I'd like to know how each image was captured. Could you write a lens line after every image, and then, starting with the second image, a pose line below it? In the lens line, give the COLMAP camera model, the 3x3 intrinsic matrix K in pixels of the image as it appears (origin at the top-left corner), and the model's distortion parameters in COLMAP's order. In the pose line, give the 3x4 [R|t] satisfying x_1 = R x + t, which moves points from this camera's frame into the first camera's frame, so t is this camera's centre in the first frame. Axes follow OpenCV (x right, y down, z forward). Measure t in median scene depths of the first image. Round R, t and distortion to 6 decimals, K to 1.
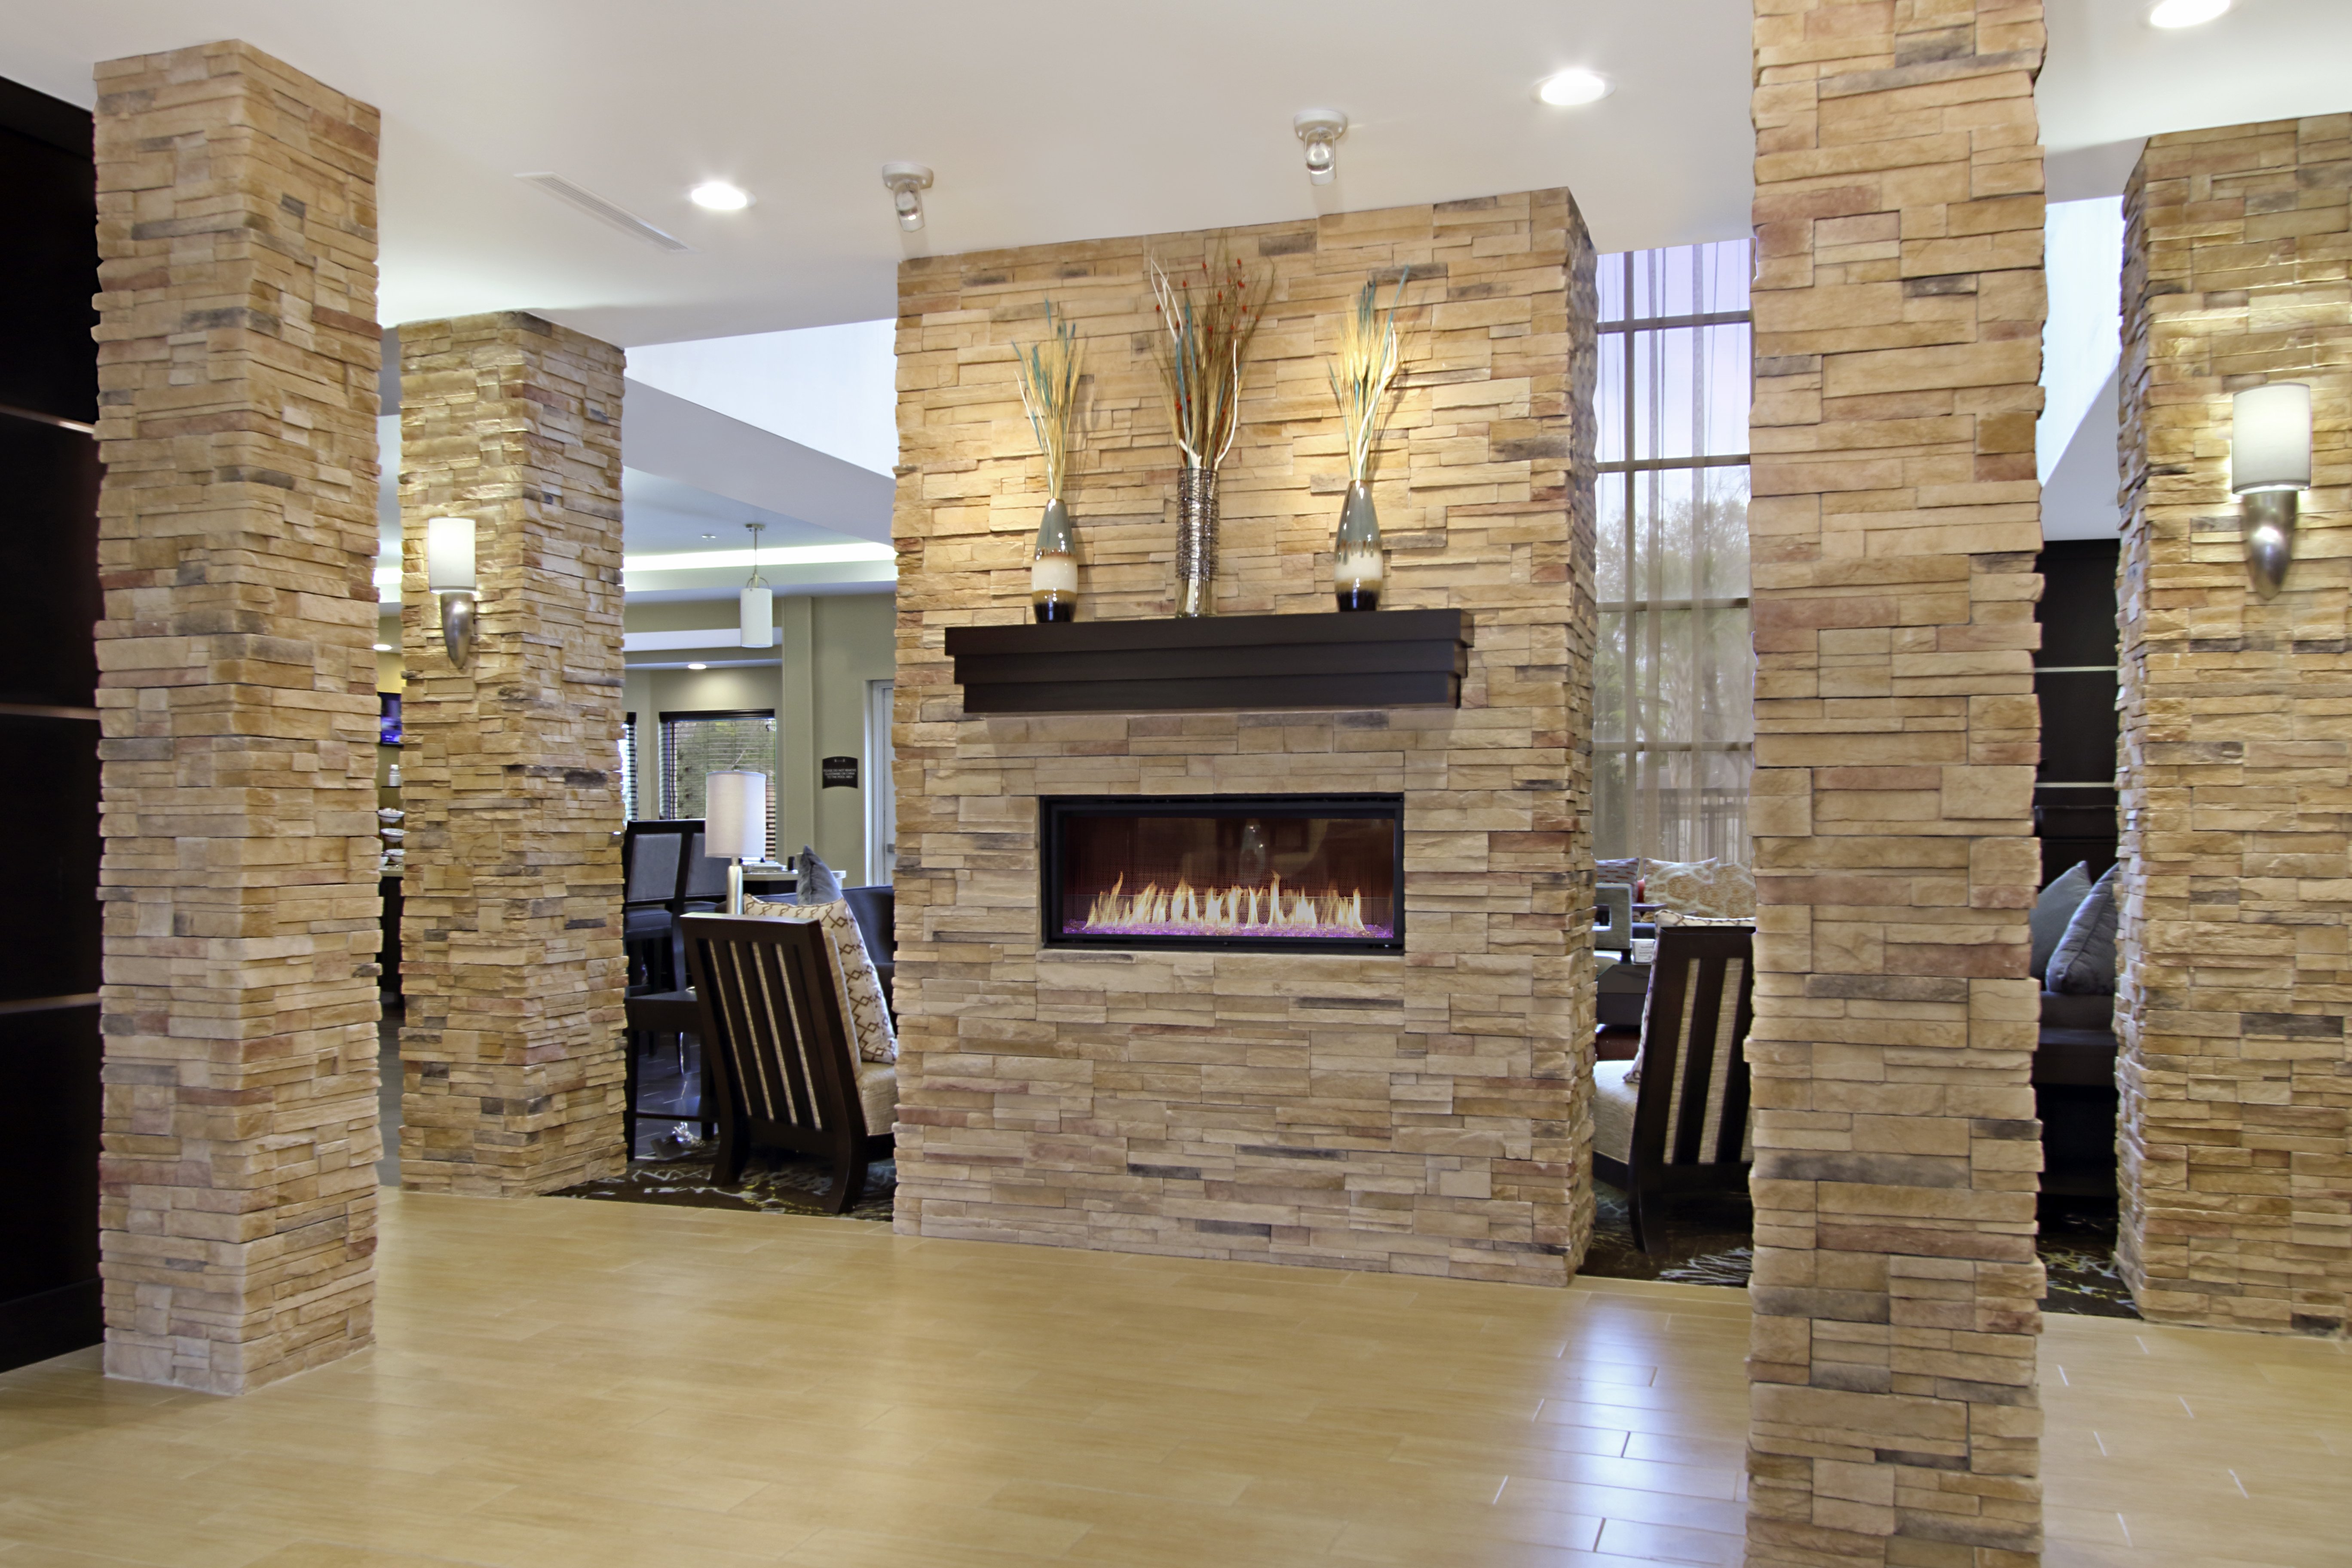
lens RADIAL K [[1964.5, 0, 1179.0], [0, 1964.5, 789.0], [0, 0, 1]] dist [0.005819, 0.009442]
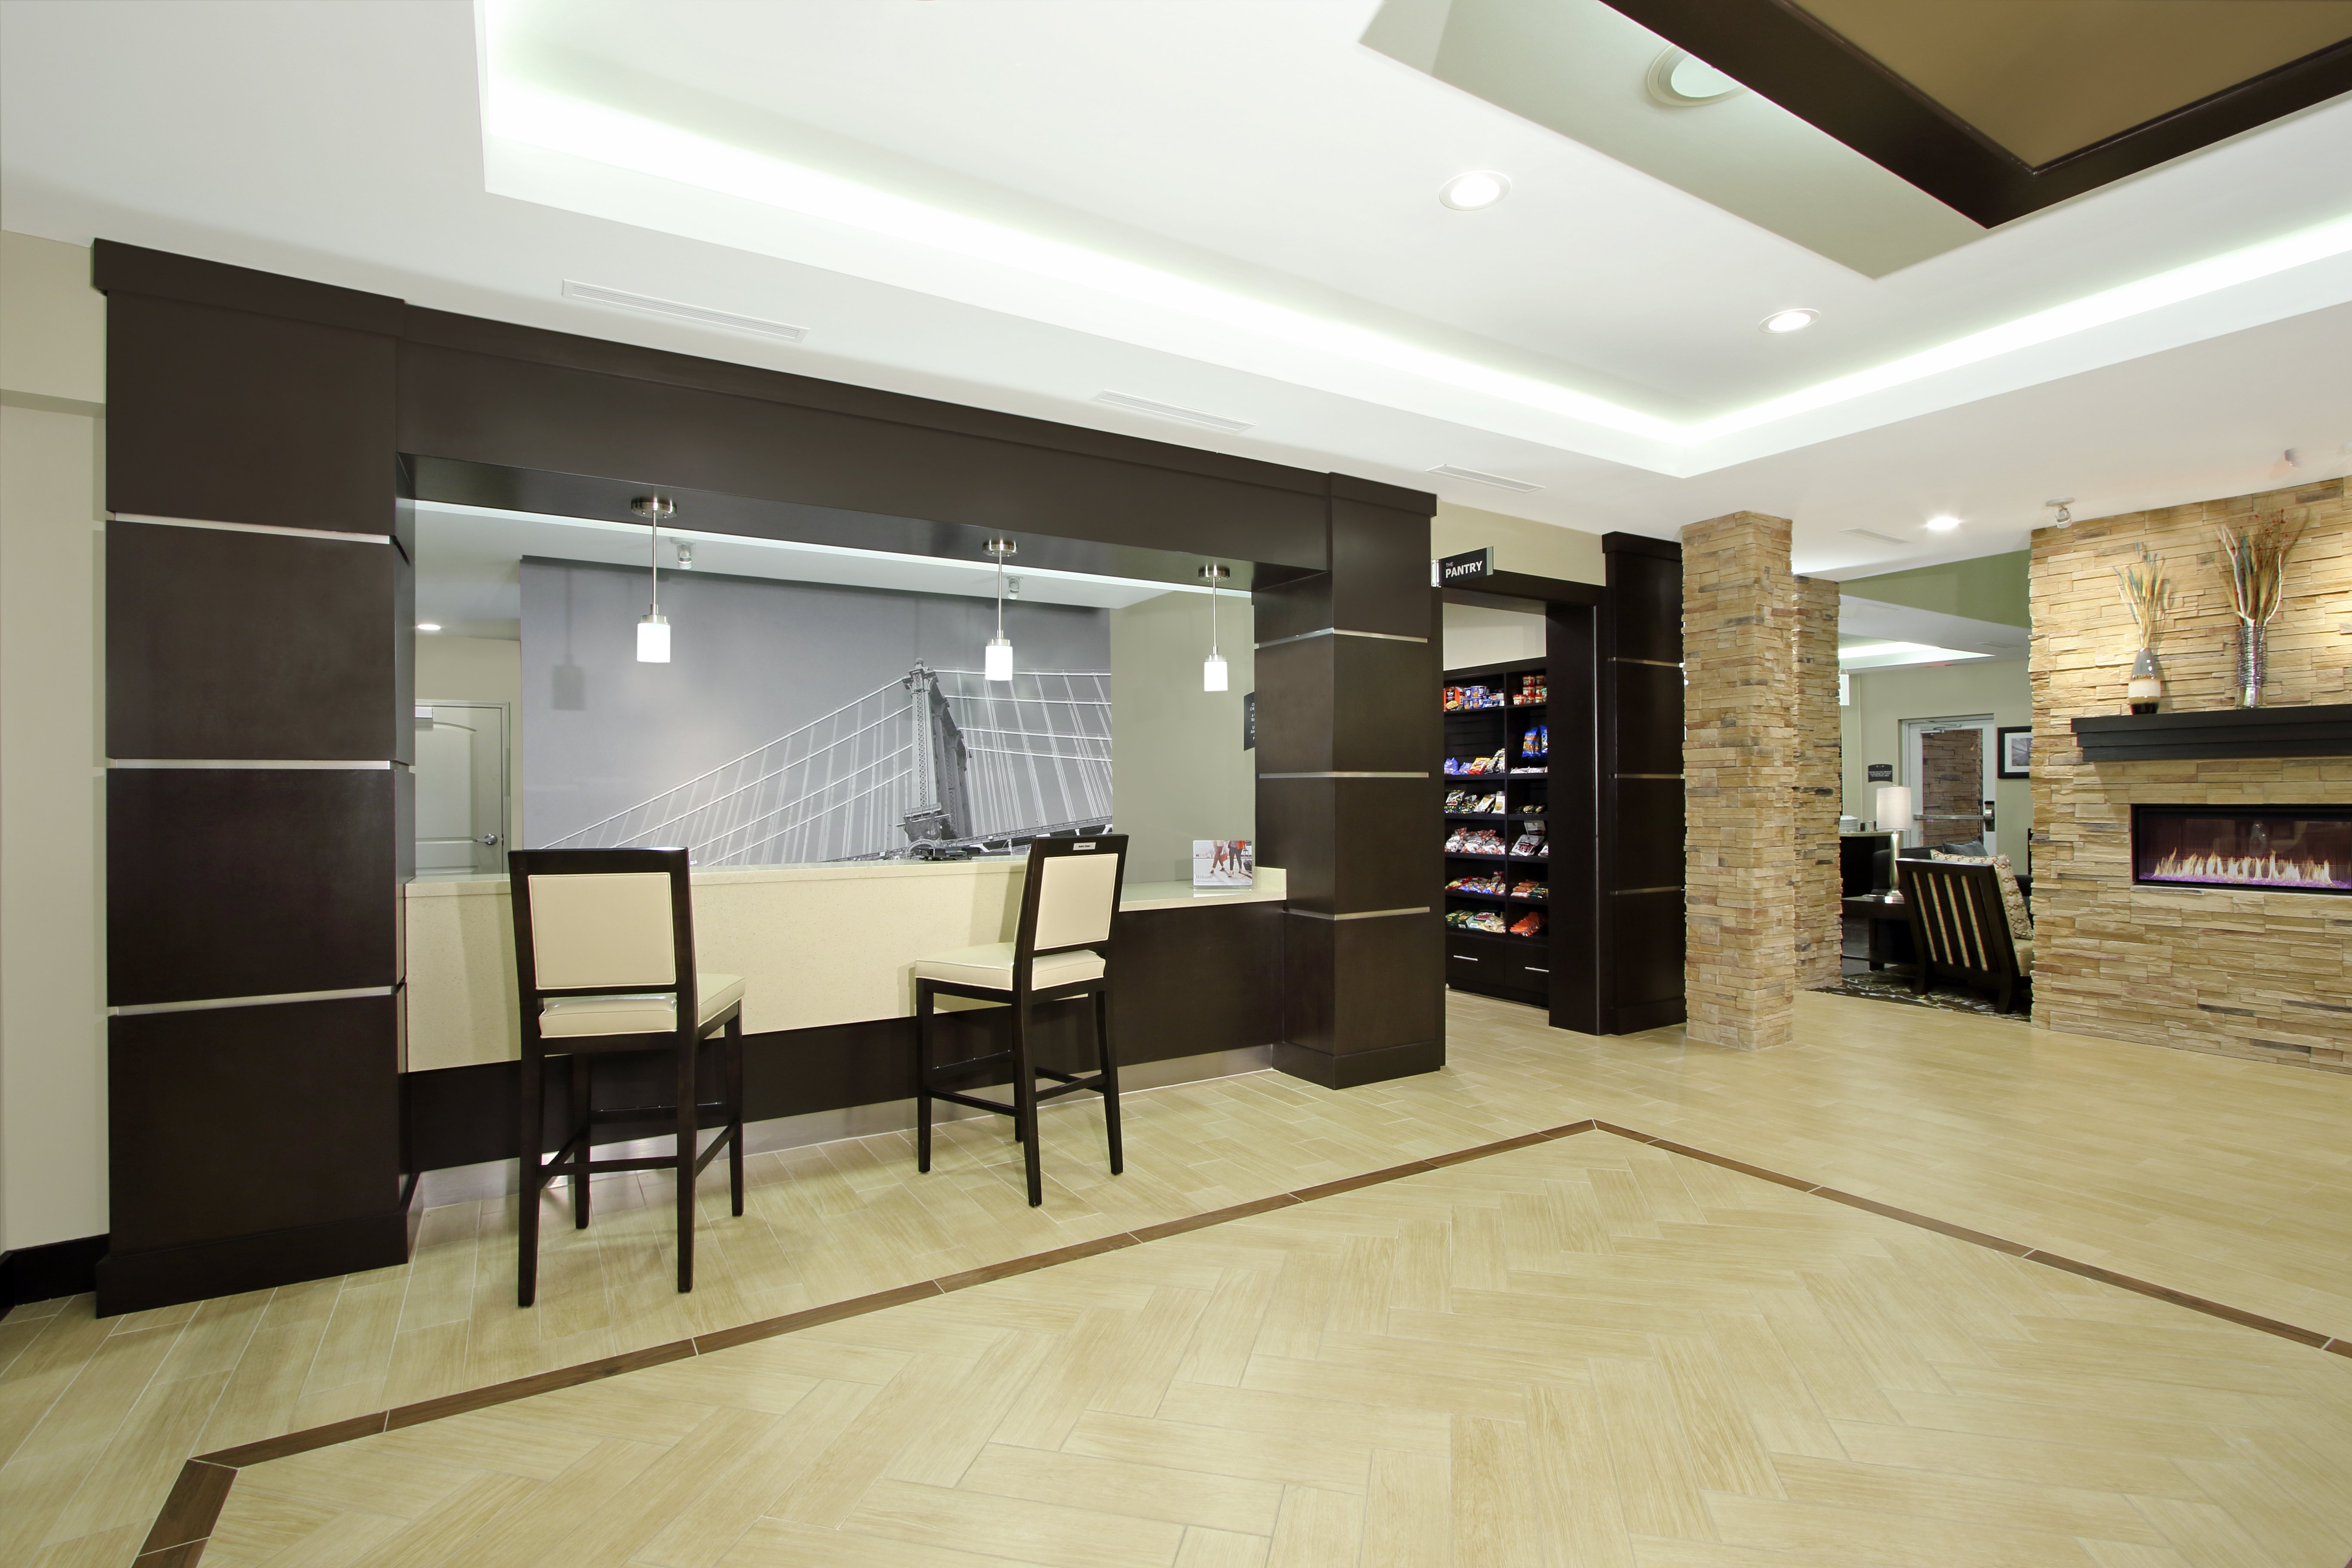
lens RADIAL K [[1102.4, 0, 1169.6], [0, 1102.4, 784.2], [0, 0, 1]] dist [-0.014197, 0.001555]
pose [[0.772452, -0.011746, -0.634964, -0.125385], [0.017628, 0.999840, 0.002950, -0.036690], [0.634828, -0.013472, 0.772536, -0.415698]]
